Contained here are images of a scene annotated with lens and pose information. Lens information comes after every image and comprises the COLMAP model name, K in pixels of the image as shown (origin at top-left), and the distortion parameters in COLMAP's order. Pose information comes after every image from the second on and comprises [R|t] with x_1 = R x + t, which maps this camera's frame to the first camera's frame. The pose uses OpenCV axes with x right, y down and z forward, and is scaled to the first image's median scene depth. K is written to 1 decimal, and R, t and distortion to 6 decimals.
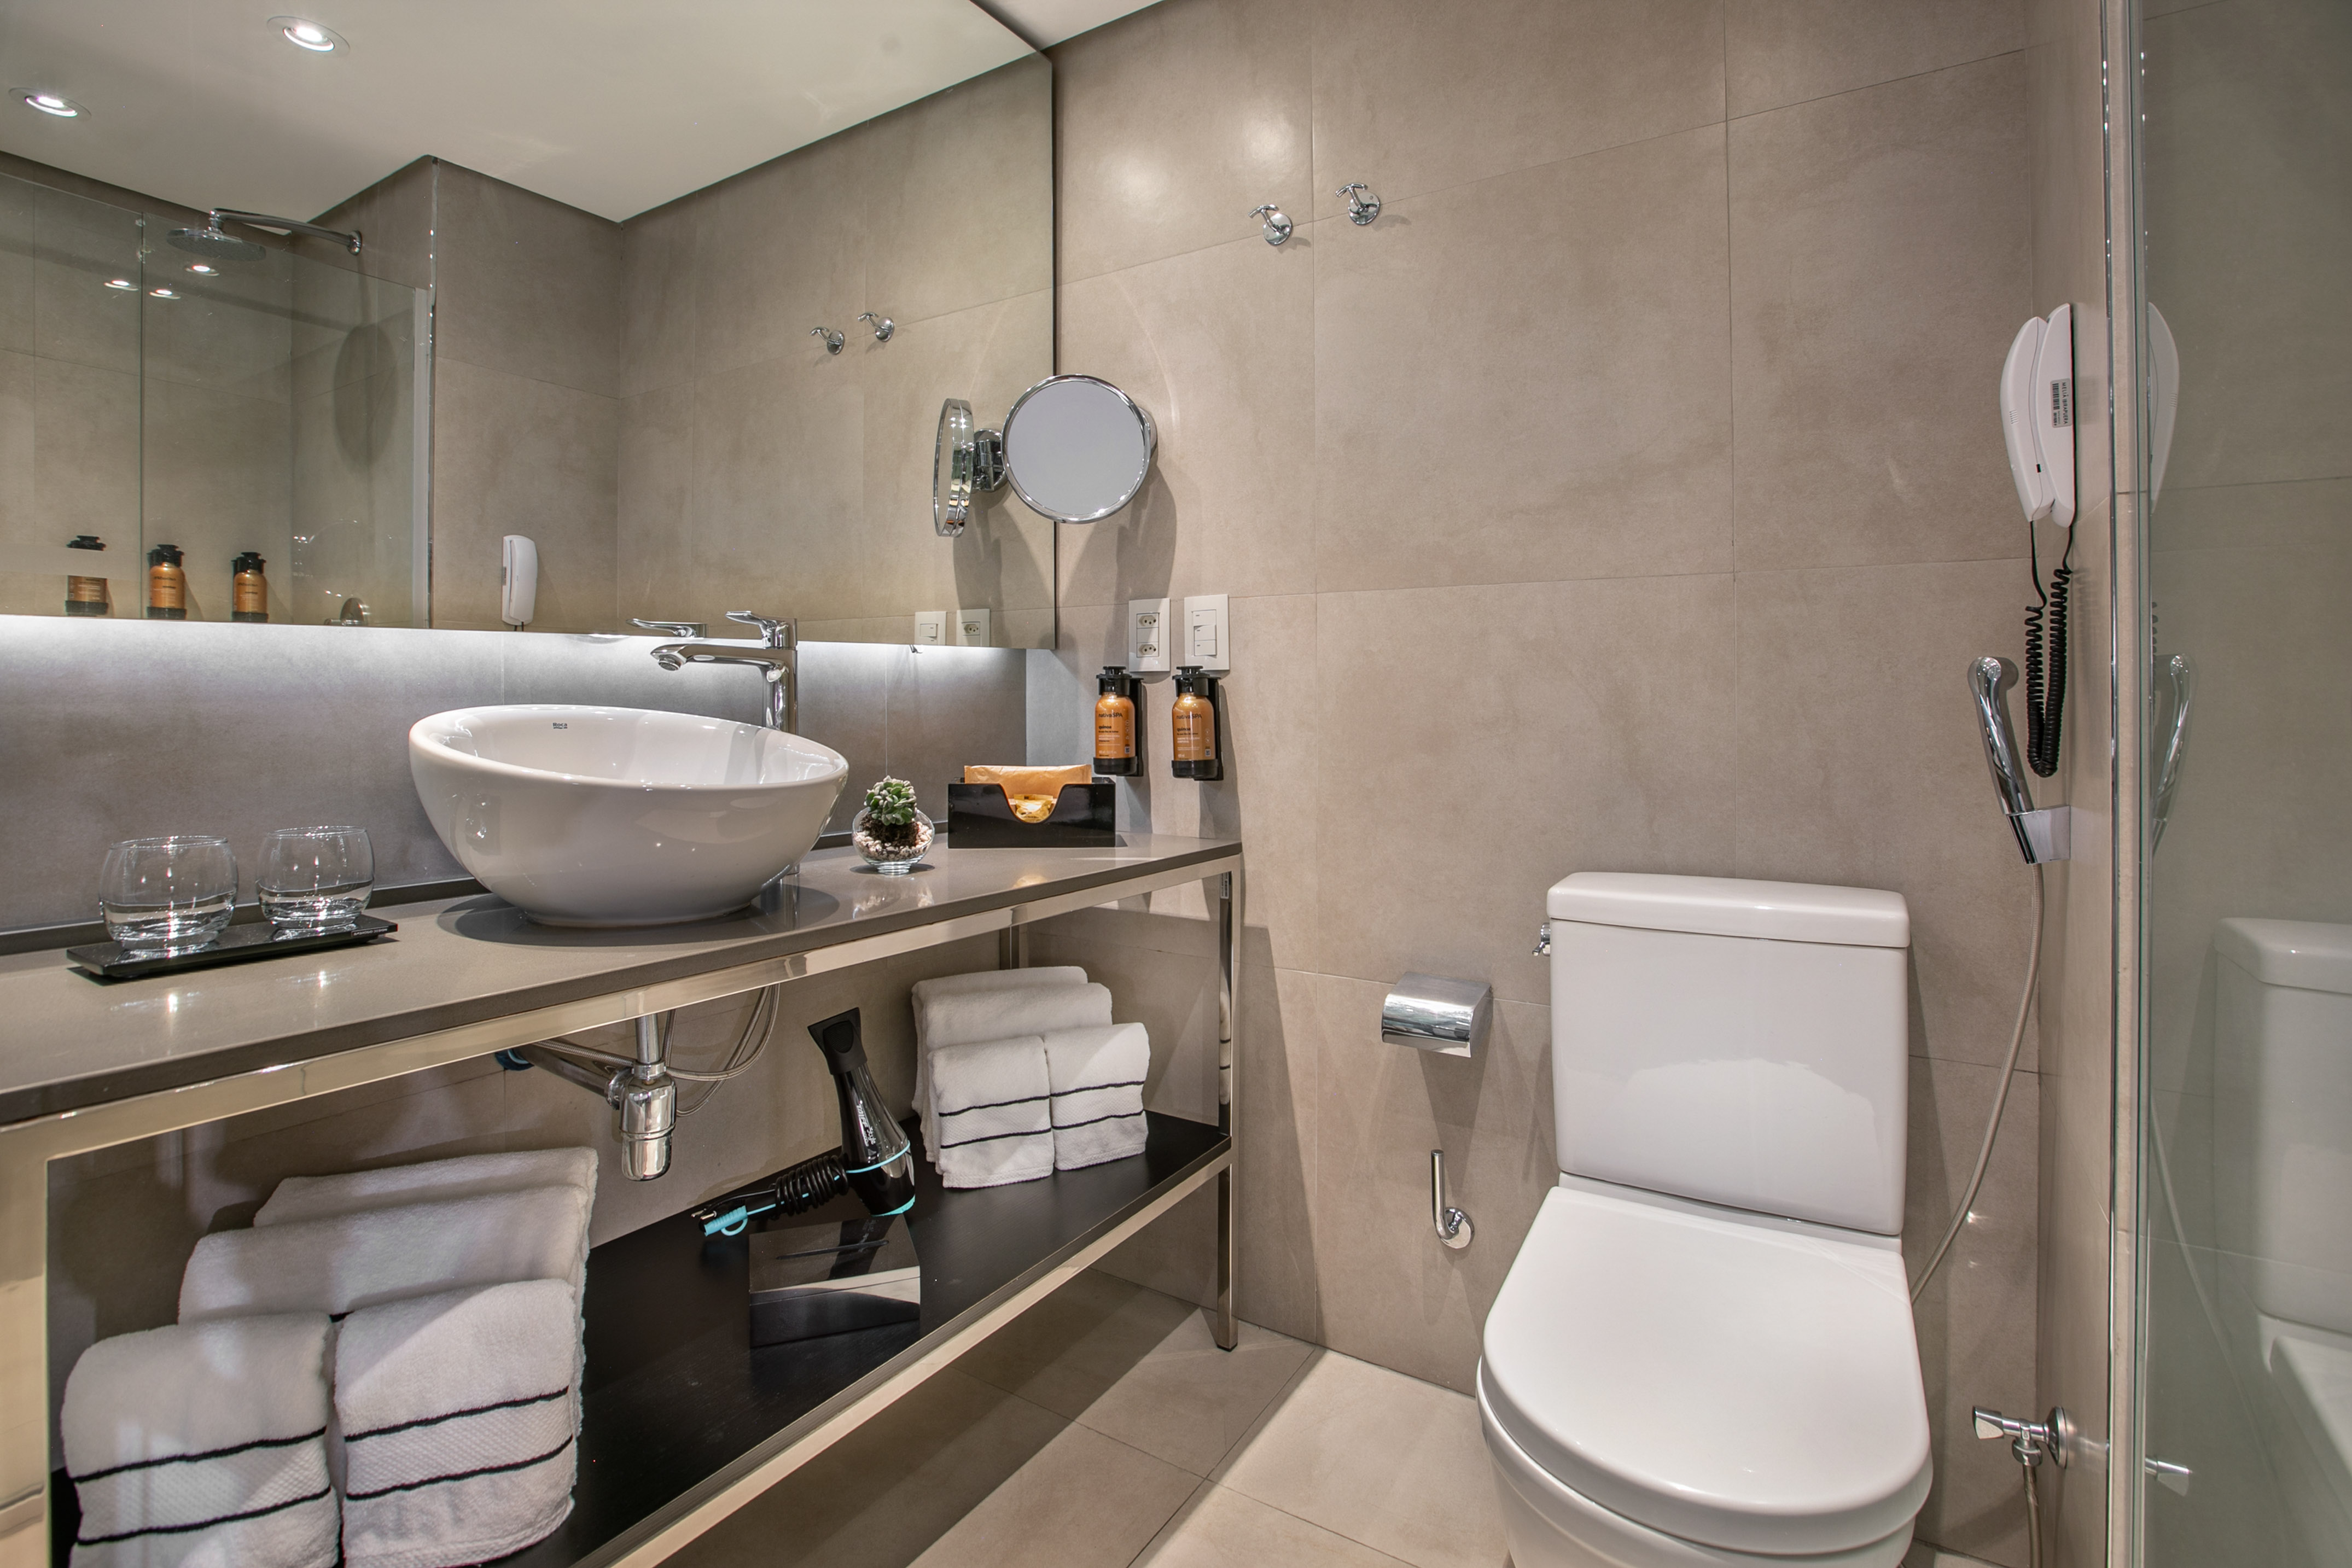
lens RADIAL K [[1099.1, 0, 1180.4], [0, 1099.1, 854.0], [0, 0, 1]] dist [0.018005, -0.000477]
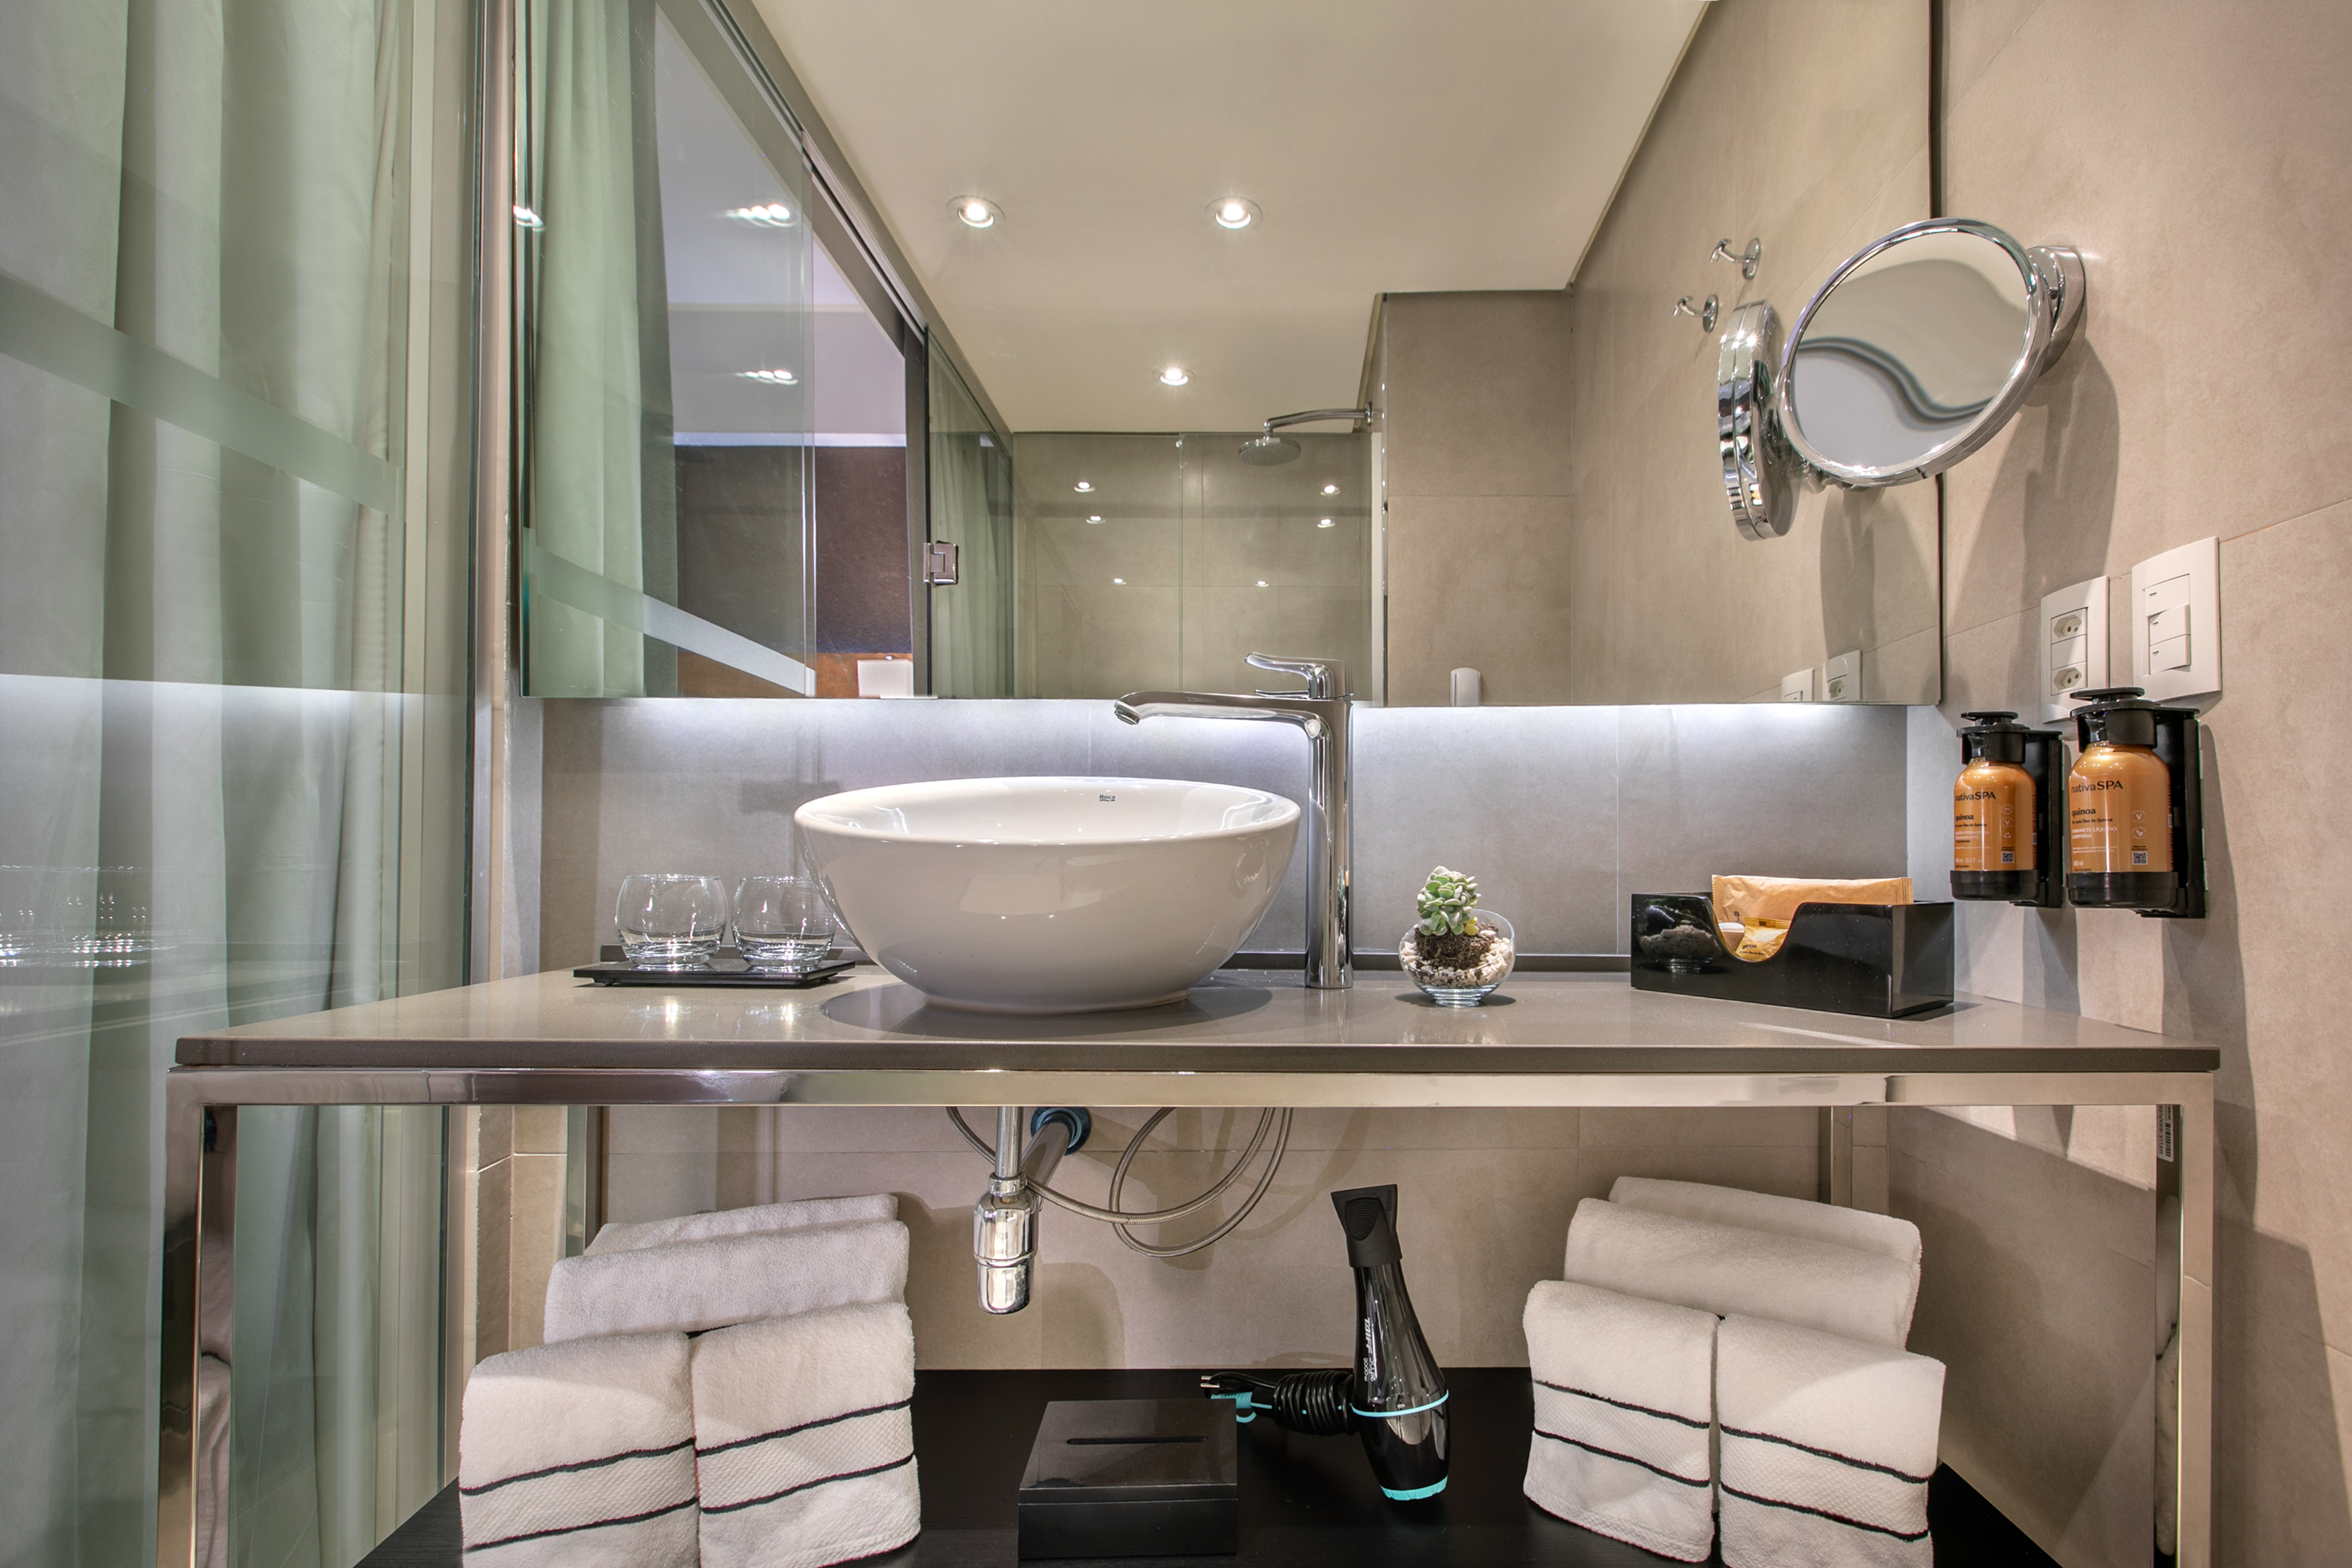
lens RADIAL K [[1099.1, 0, 1180.4], [0, 1099.1, 854.0], [0, 0, 1]] dist [0.018005, -0.000477]
pose [[0.584056, 0.018101, -0.811511, 0.178834], [-0.118724, 0.990905, -0.063345, -0.010682], [0.802984, 0.133343, 0.580893, 0.359000]]
